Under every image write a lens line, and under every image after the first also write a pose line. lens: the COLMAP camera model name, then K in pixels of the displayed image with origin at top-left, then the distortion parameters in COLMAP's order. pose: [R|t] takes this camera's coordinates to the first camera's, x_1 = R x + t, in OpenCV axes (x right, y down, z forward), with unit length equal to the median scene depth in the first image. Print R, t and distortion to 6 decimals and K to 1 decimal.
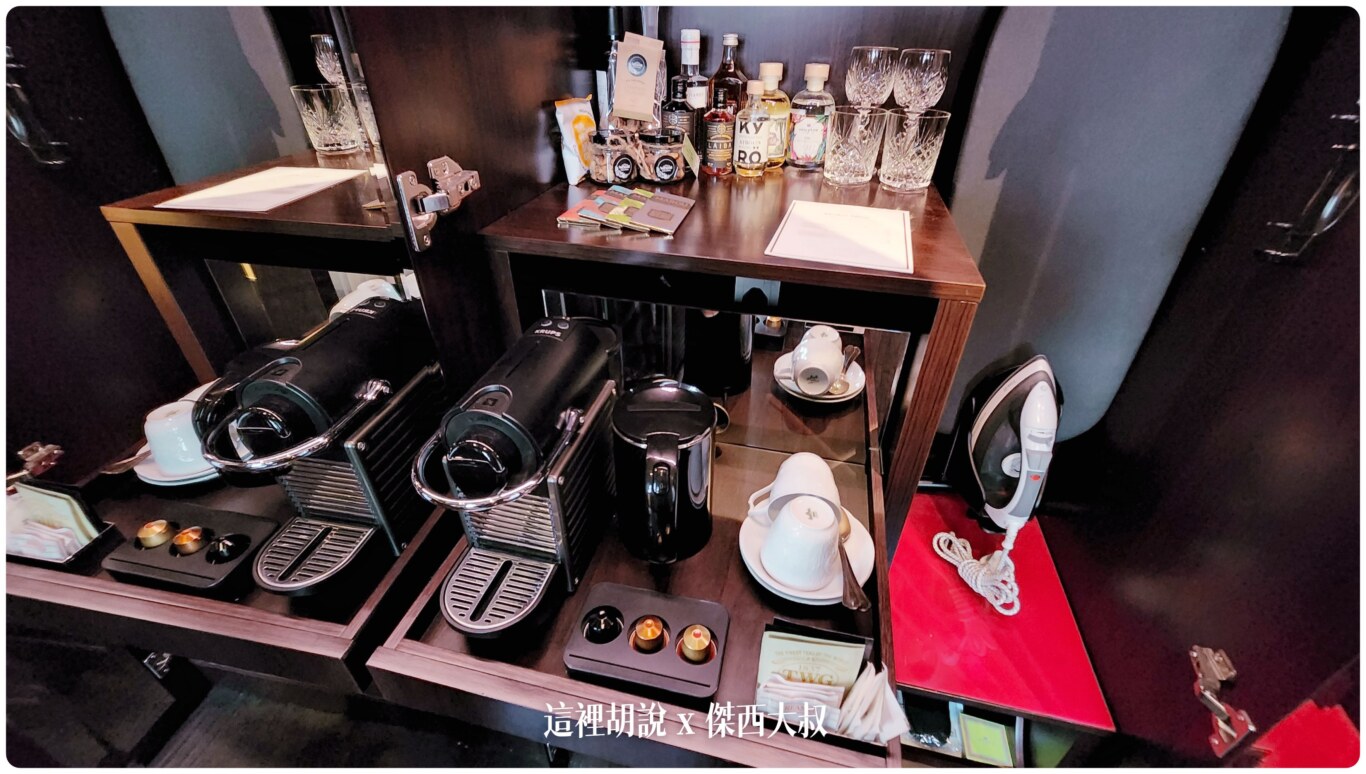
lens RADIAL K [[564.3, 0, 686.4], [0, 564.3, 385.7], [0, 0, 1]] dist [0.000008, 0.000878]
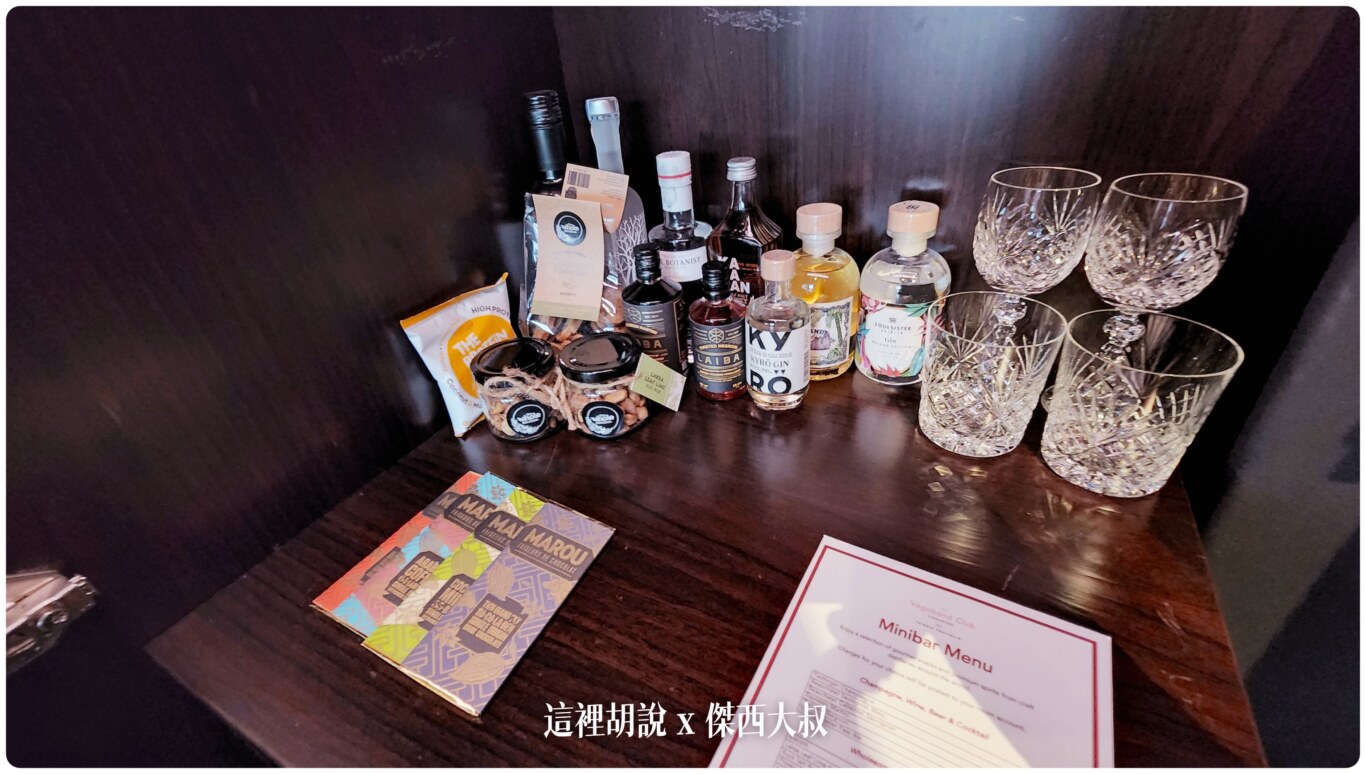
lens RADIAL K [[564.3, 0, 686.4], [0, 564.3, 385.7], [0, 0, 1]] dist [0.000008, 0.000878]
pose [[0.965496, 0.048595, -0.255843, 0.173707], [-0.048402, 0.998803, 0.007057, -0.405843], [0.255880, 0.005570, 0.966693, 0.465624]]
